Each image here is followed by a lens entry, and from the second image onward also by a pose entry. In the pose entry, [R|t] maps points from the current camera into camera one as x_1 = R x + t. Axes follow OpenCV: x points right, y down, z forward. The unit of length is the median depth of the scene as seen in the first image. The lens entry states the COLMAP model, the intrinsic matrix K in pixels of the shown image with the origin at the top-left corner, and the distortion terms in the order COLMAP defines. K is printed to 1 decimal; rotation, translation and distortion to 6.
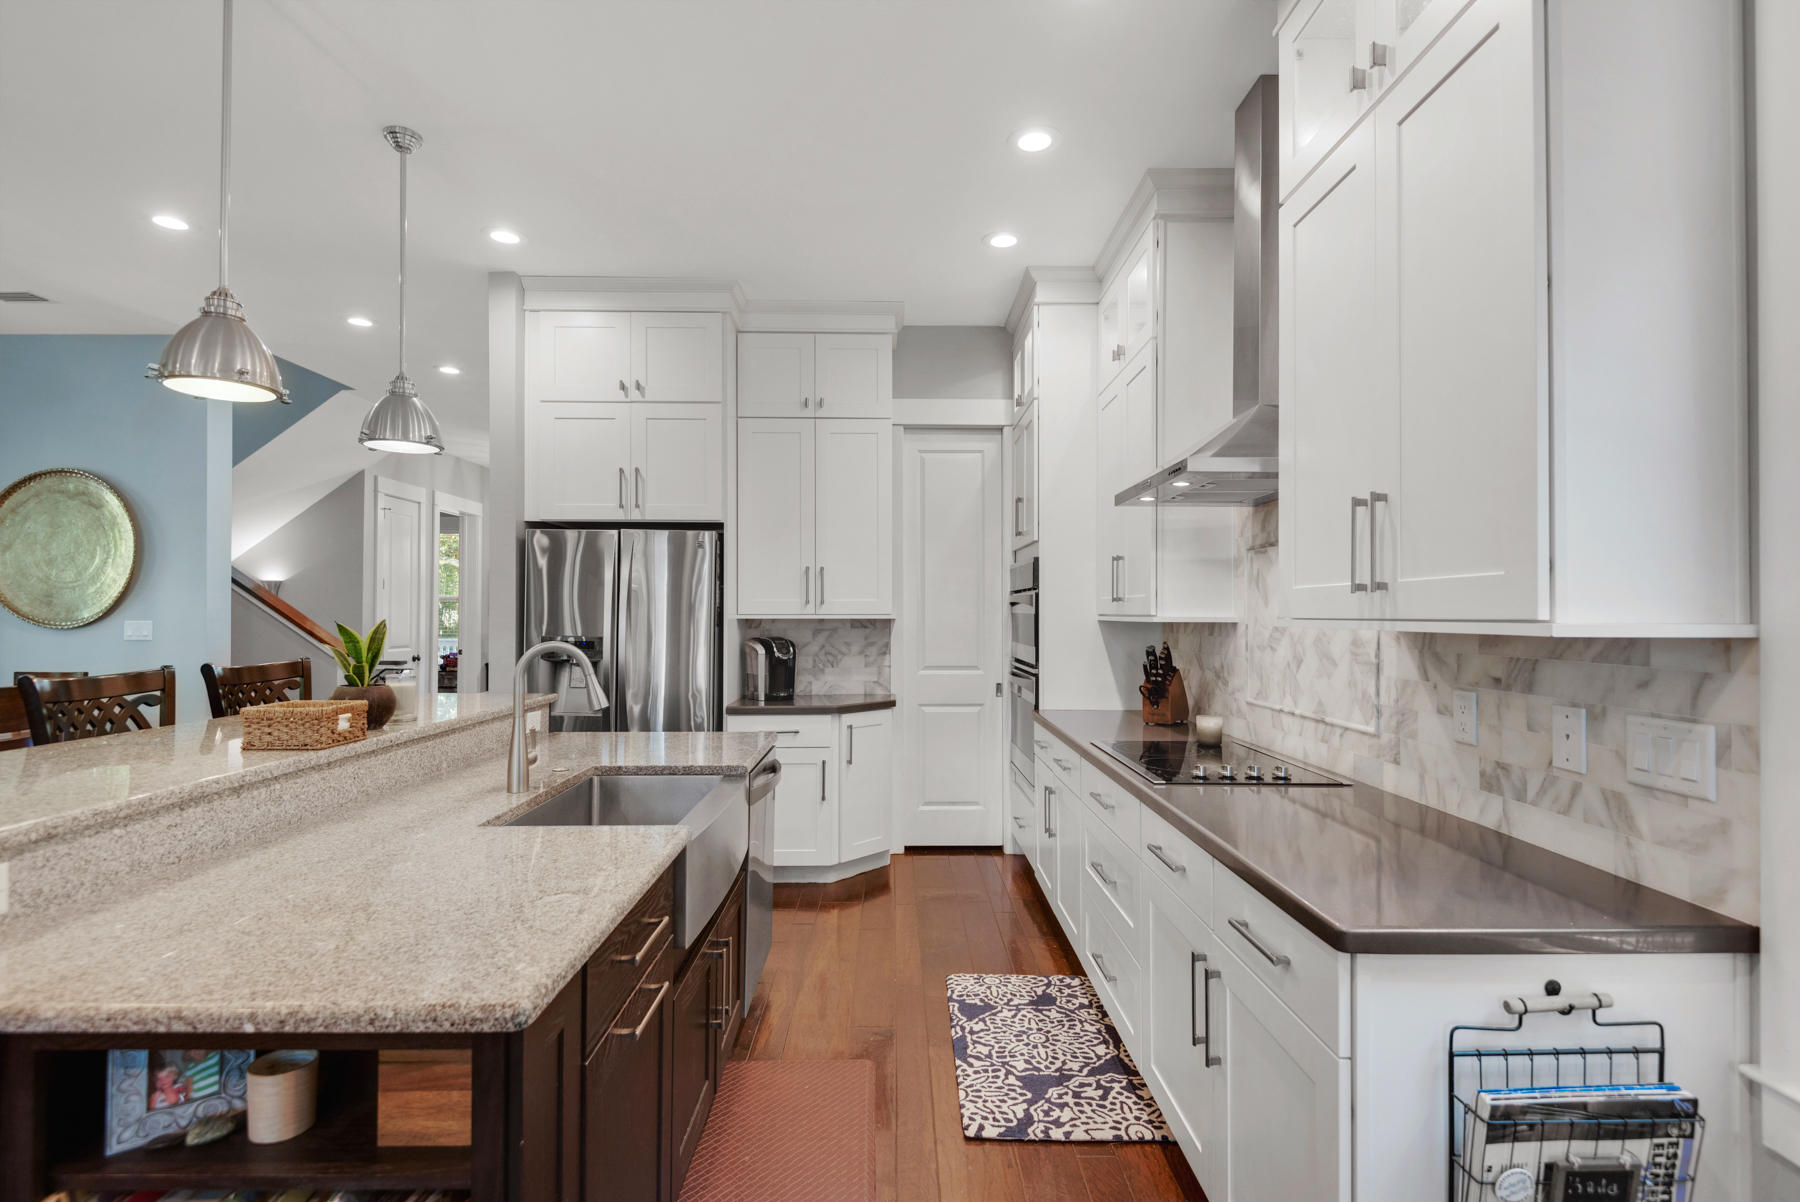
lens RADIAL K [[869.1, 0, 898.2], [0, 869.1, 606.3], [0, 0, 1]] dist [0.039561, -0.037577]
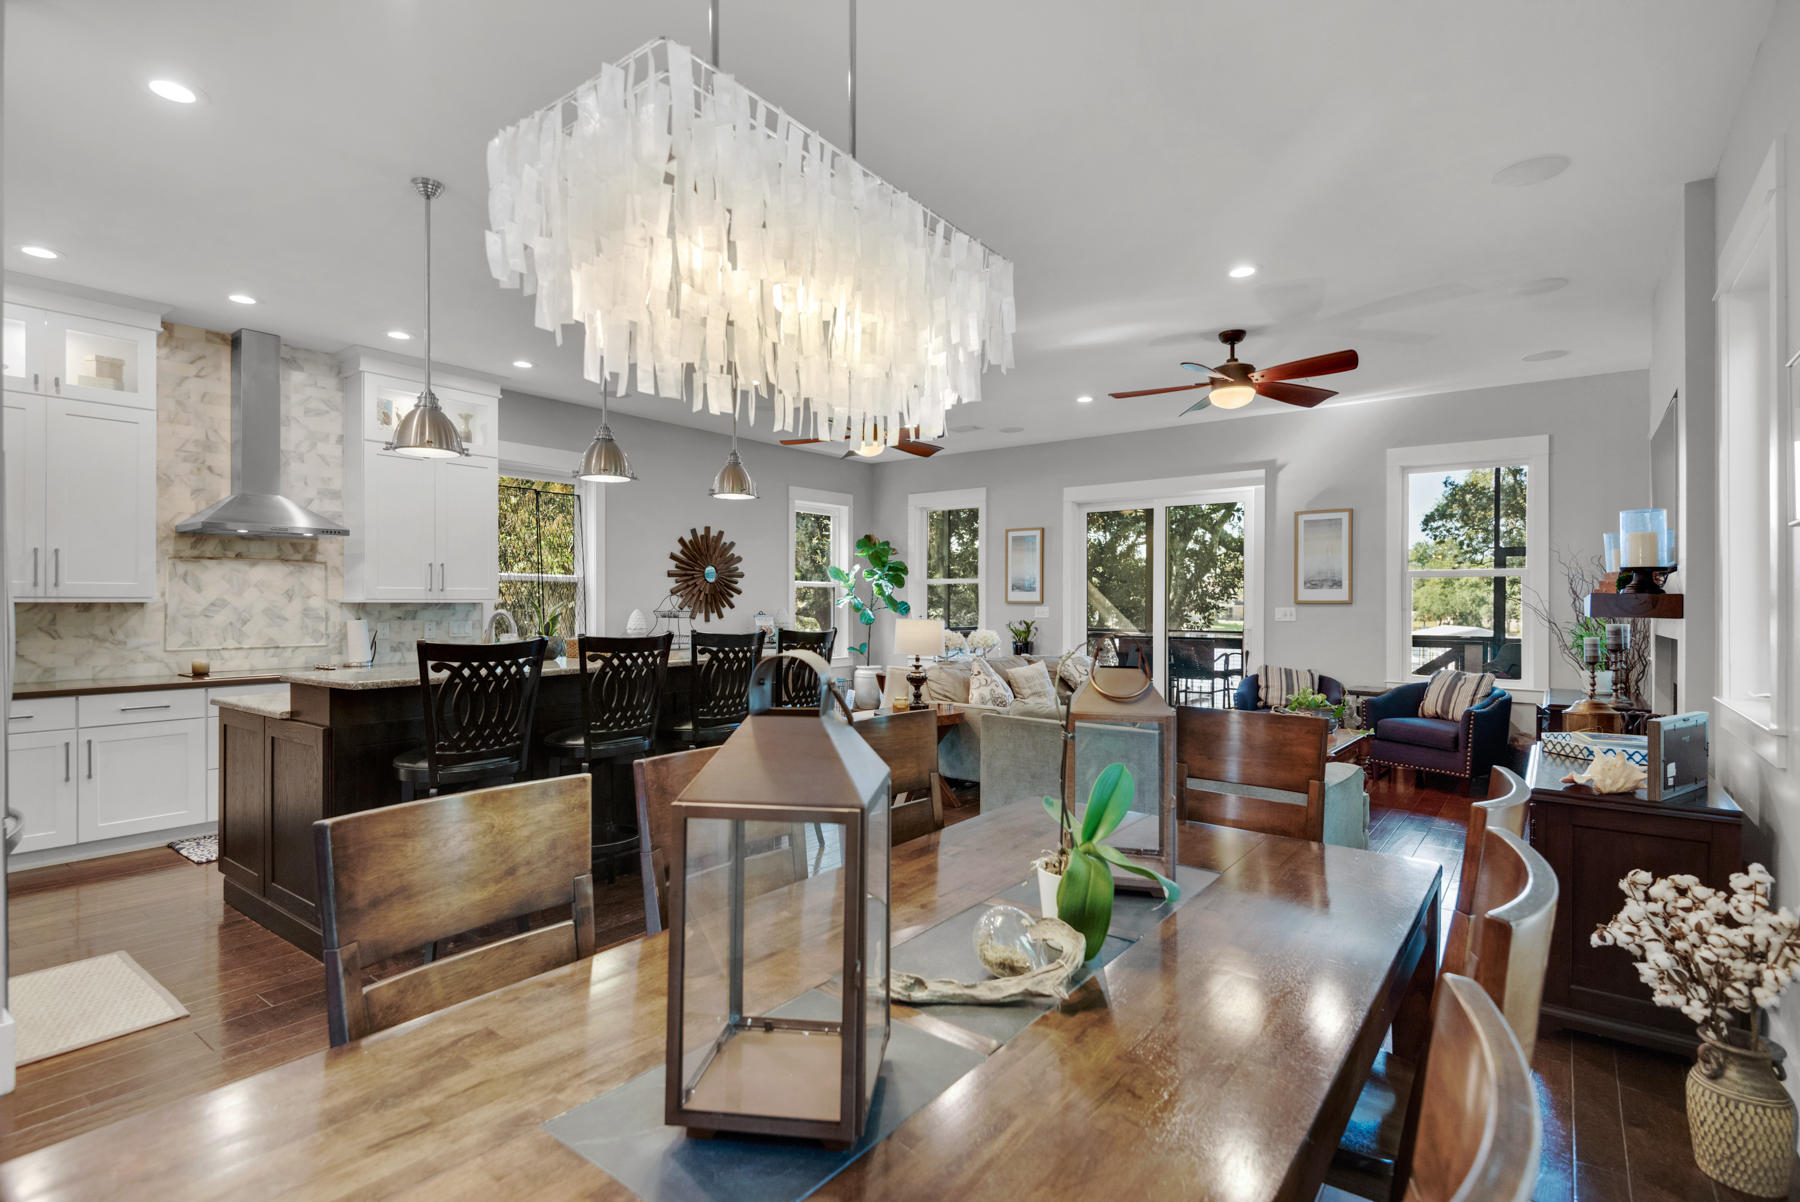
lens RADIAL K [[846.6, 0, 900.0], [0, 846.6, 601.0], [0, 0, 1]] dist [0.015561, -0.016398]
pose [[-0.795001, -0.002672, 0.606603, -2.441242], [-0.008225, 0.999946, -0.006375, 0.022951], [-0.606553, -0.010057, -0.794980, 2.112913]]
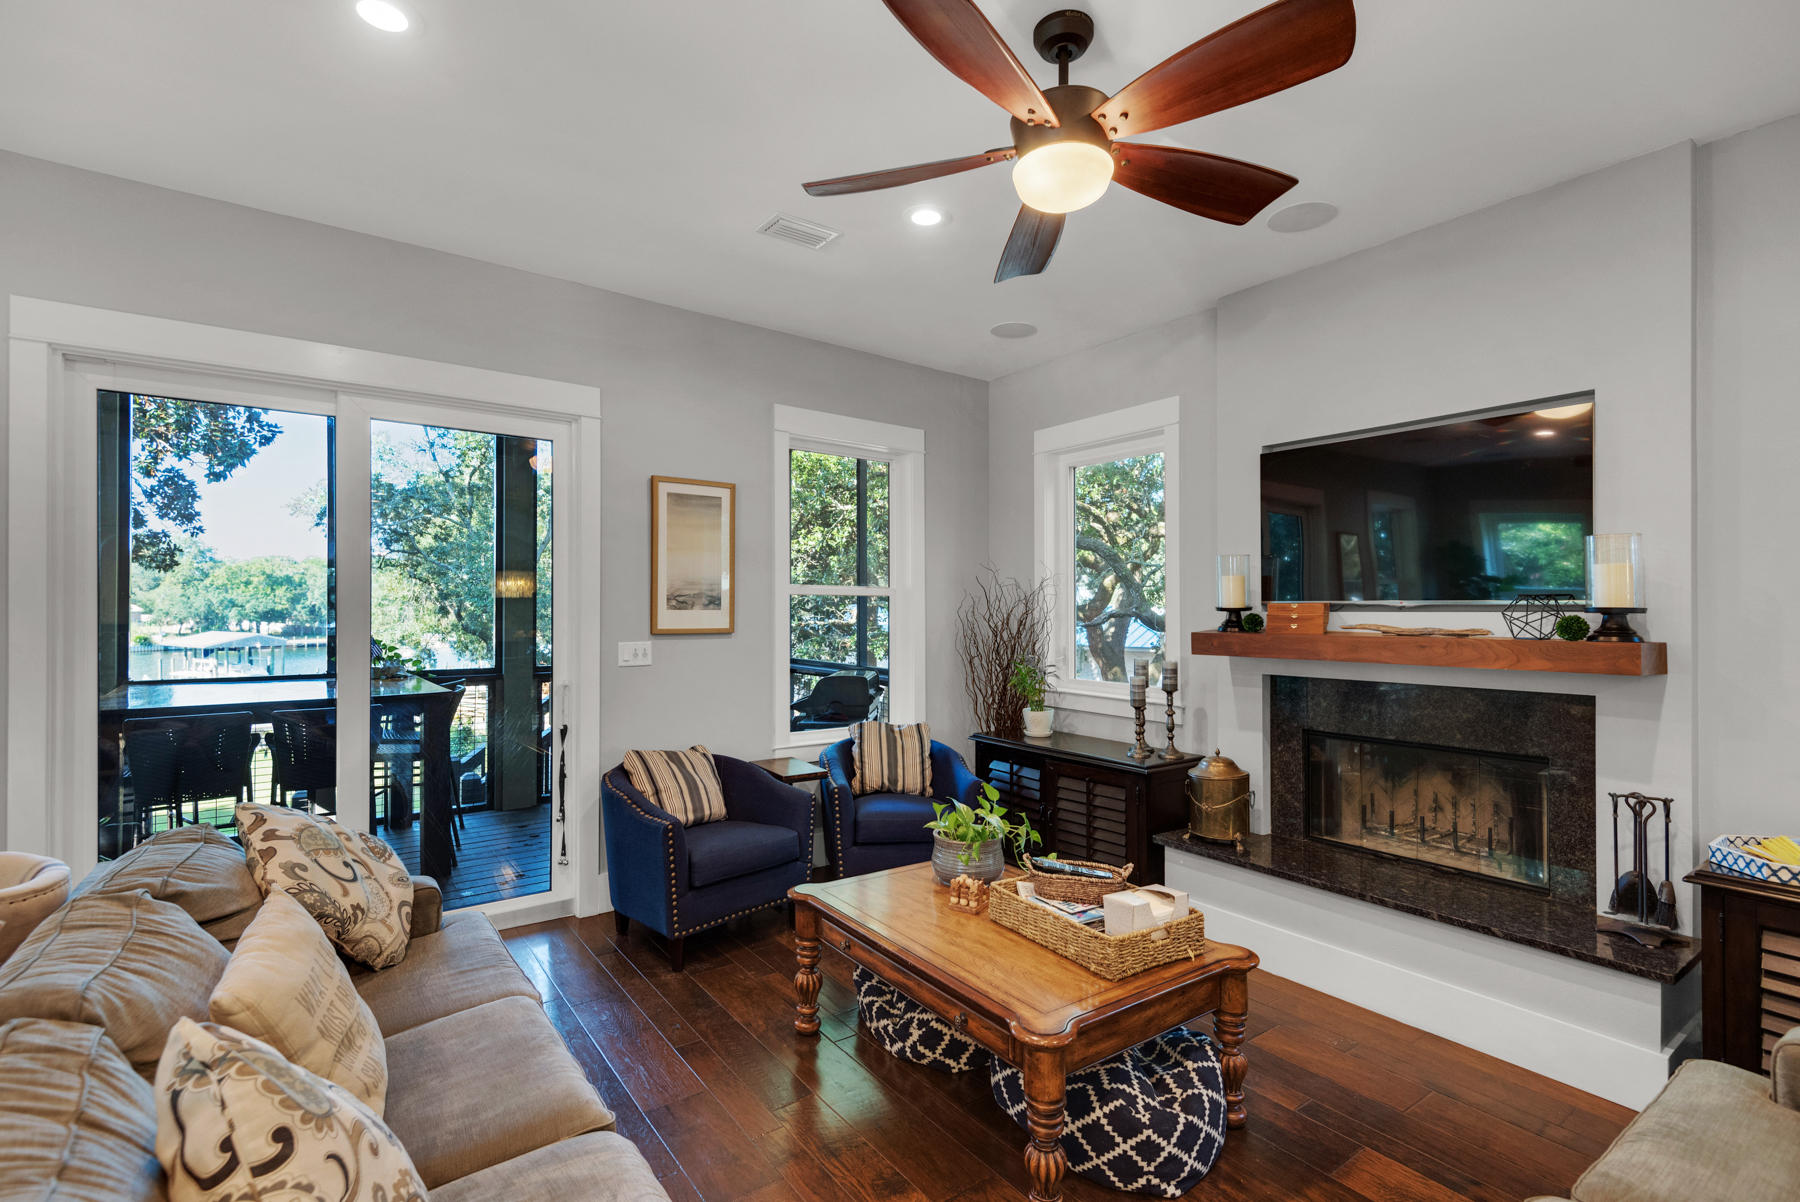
lens RADIAL K [[808.2, 0, 900.0], [0, 808.2, 601.0], [0, 0, 1]] dist [0.036414, -0.022825]
pose [[-0.808500, -0.013106, -0.588350, -0.974836], [-0.003604, 0.999843, -0.017321, -0.050274], [0.588485, -0.011884, -0.808421, 0.262360]]
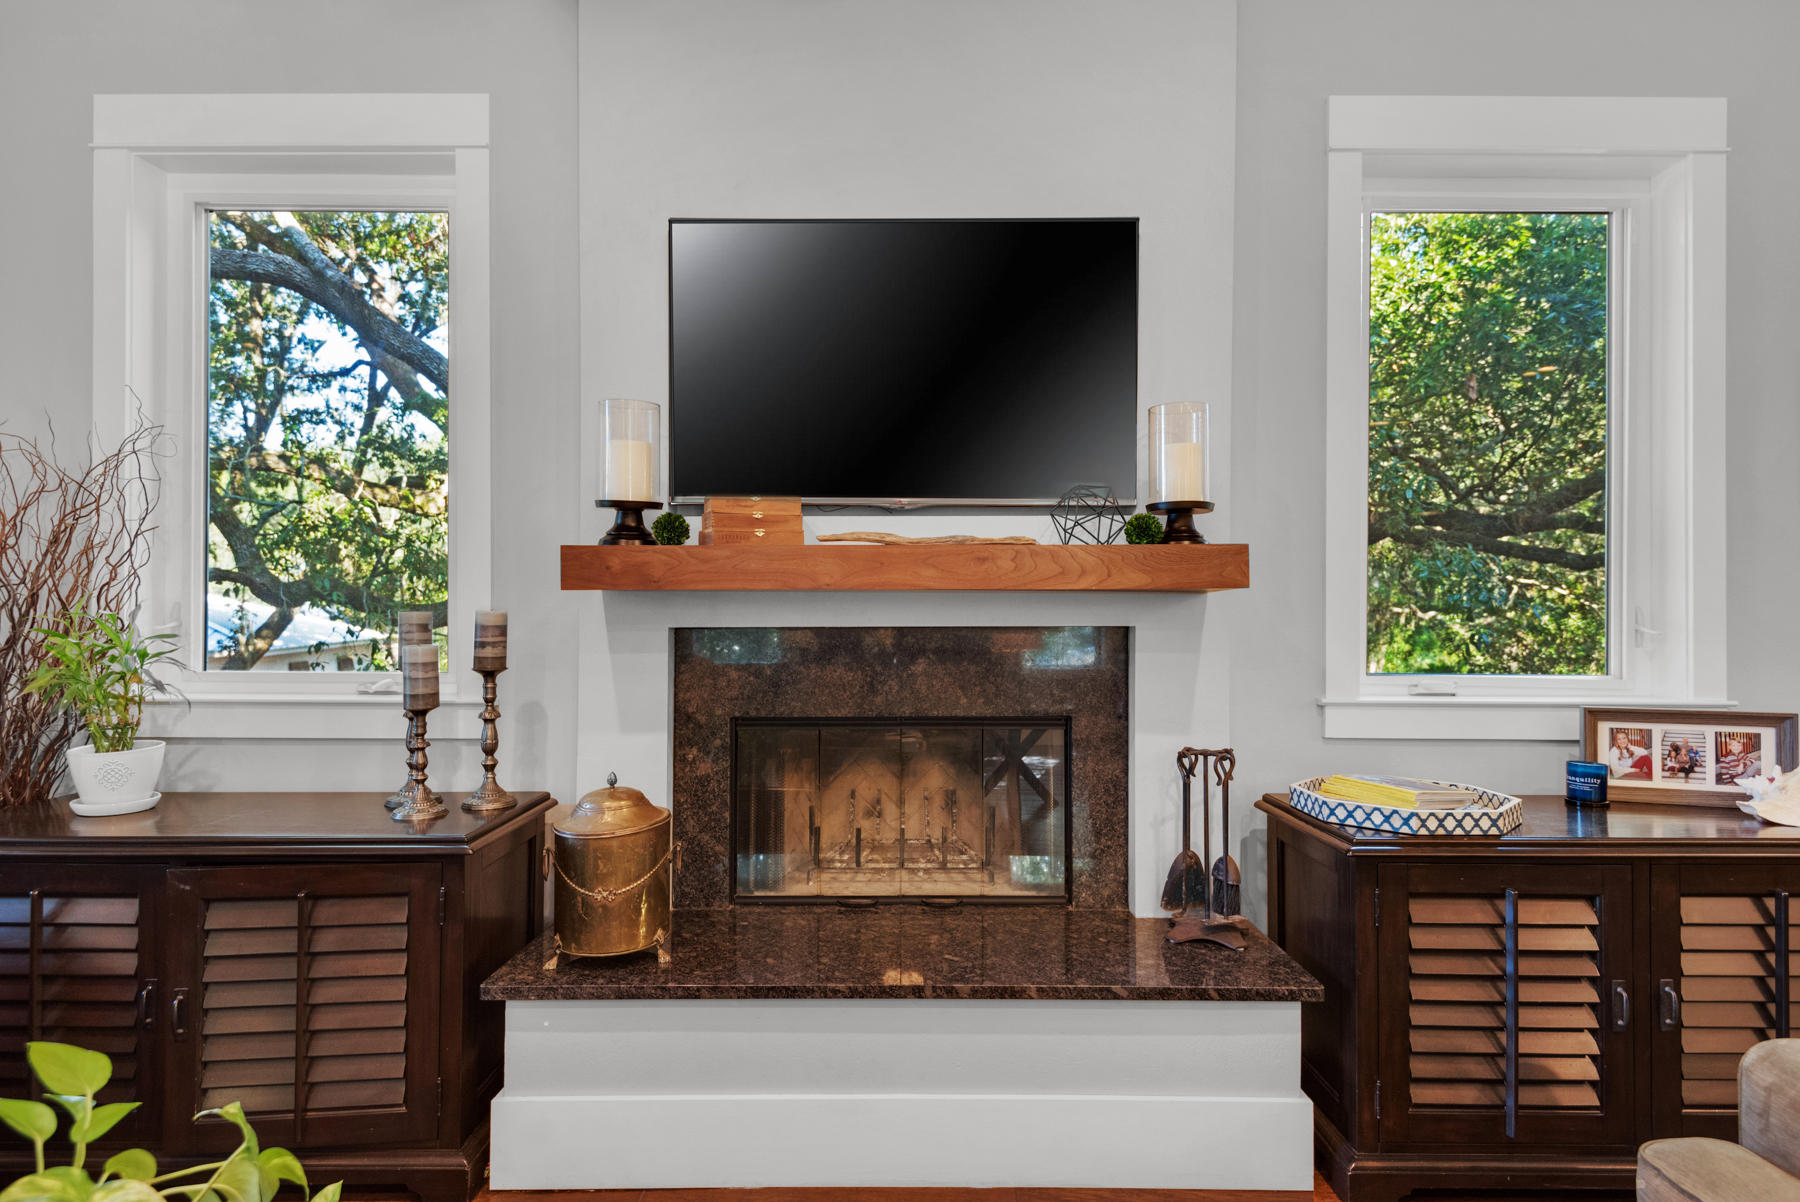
lens RADIAL K [[952.6, 0, 903.3], [0, 952.6, 593.5], [0, 0, 1]] dist [0.019851, -0.000830]
pose [[-0.007884, -0.013116, -0.999883, -1.509754], [0.003755, 0.999907, -0.013146, 0.051817], [0.999962, -0.003858, -0.007834, -0.418476]]
